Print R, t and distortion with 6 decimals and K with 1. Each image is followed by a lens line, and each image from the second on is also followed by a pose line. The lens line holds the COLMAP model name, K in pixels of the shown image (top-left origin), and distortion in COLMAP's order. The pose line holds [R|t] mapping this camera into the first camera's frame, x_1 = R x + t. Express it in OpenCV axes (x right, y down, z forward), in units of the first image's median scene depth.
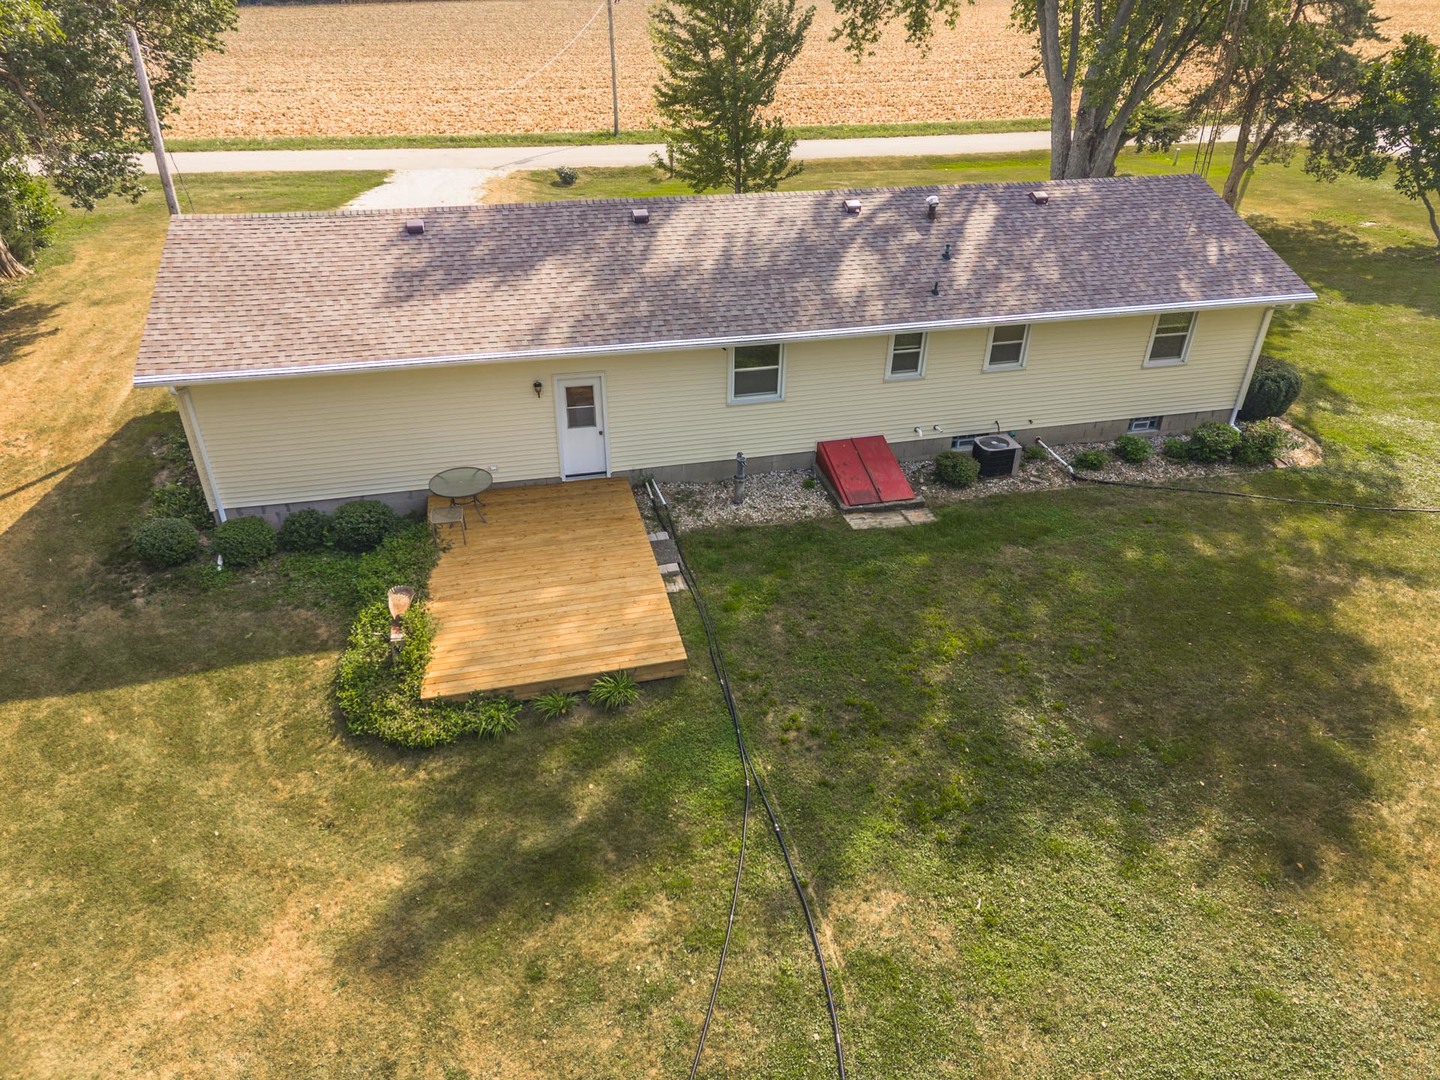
lens RADIAL K [[959.9, 0, 711.0], [0, 959.9, 544.9], [0, 0, 1]] dist [0.048111, -0.035378]
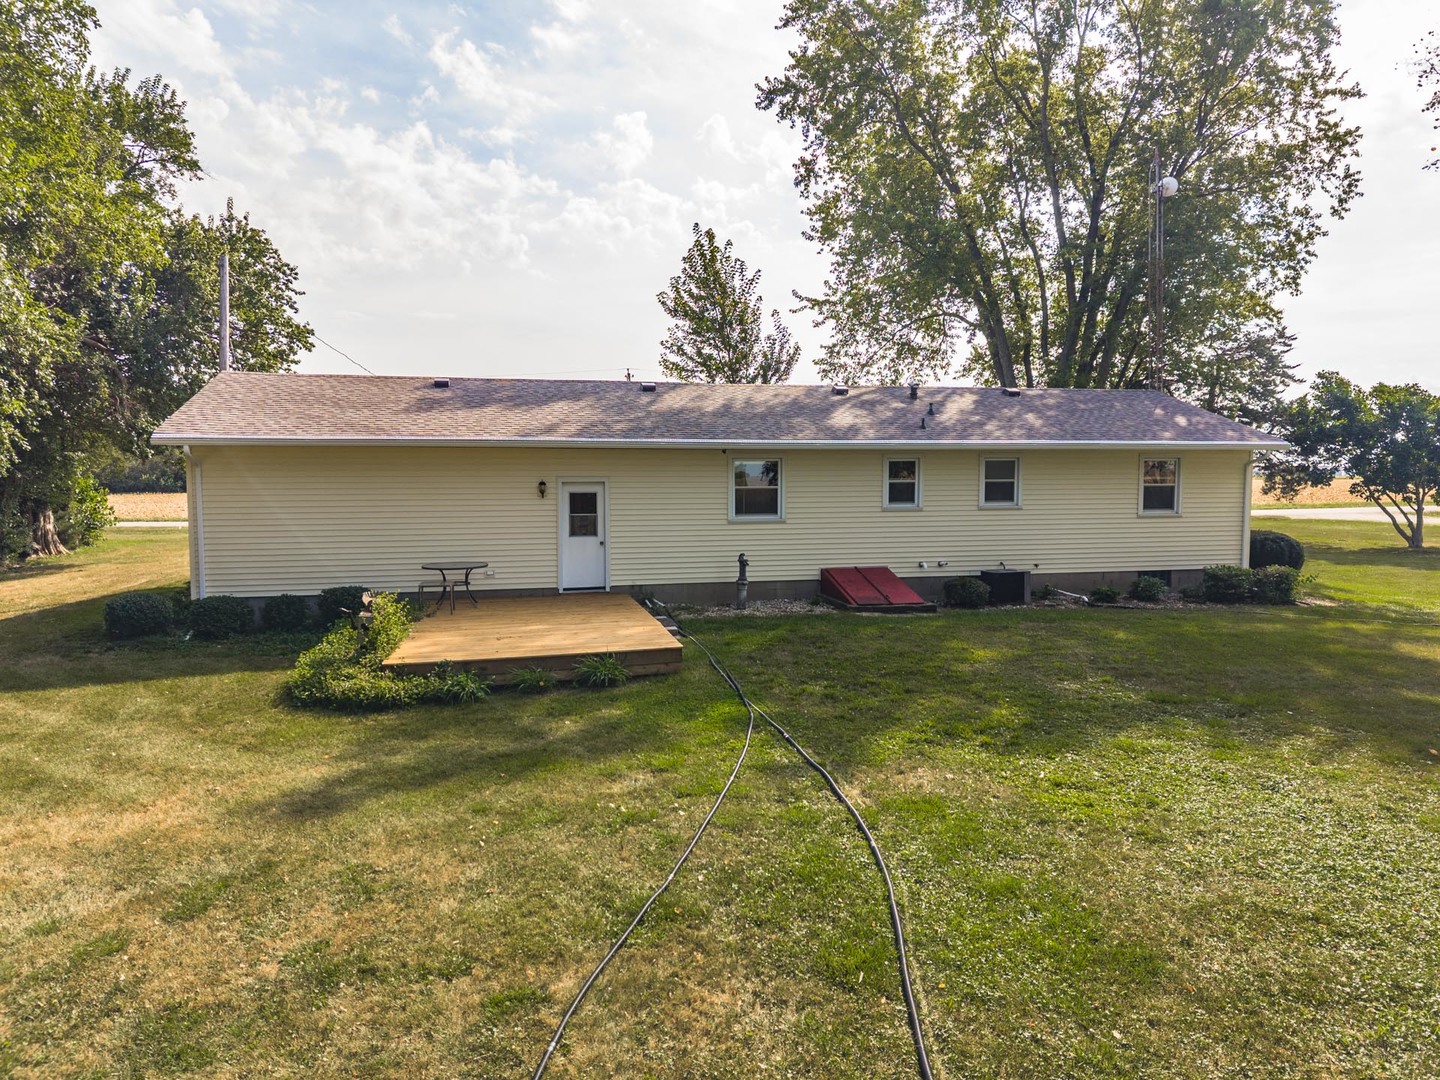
lens RADIAL K [[959.9, 0, 711.0], [0, 959.9, 544.9], [0, 0, 1]] dist [0.048111, -0.035378]
pose [[0.999937, -0.007061, -0.008712, 0.007570], [0.002182, 0.884532, -0.466474, 0.367899], [0.011000, 0.466426, 0.884492, 0.129529]]
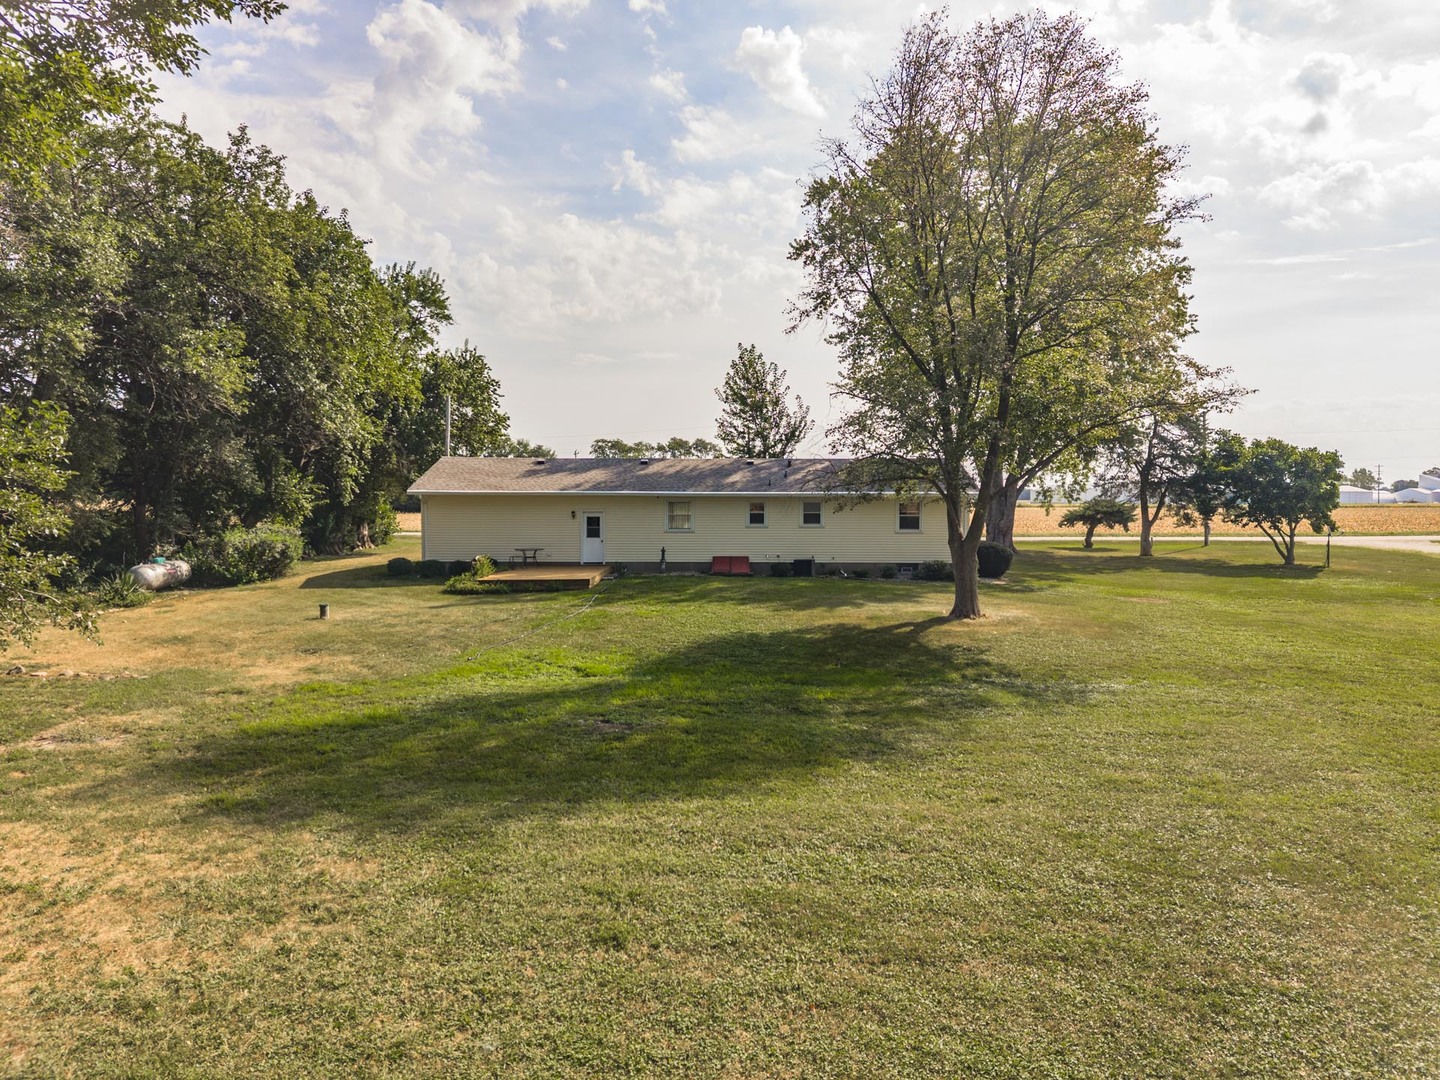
lens RADIAL K [[959.9, 0, 711.0], [0, 959.9, 544.9], [0, 0, 1]] dist [0.048111, -0.035378]
pose [[0.966962, 0.010284, -0.254712, 0.662013], [-0.133168, 0.872390, -0.470322, 0.862827], [0.217372, 0.488703, 0.844937, -0.704353]]
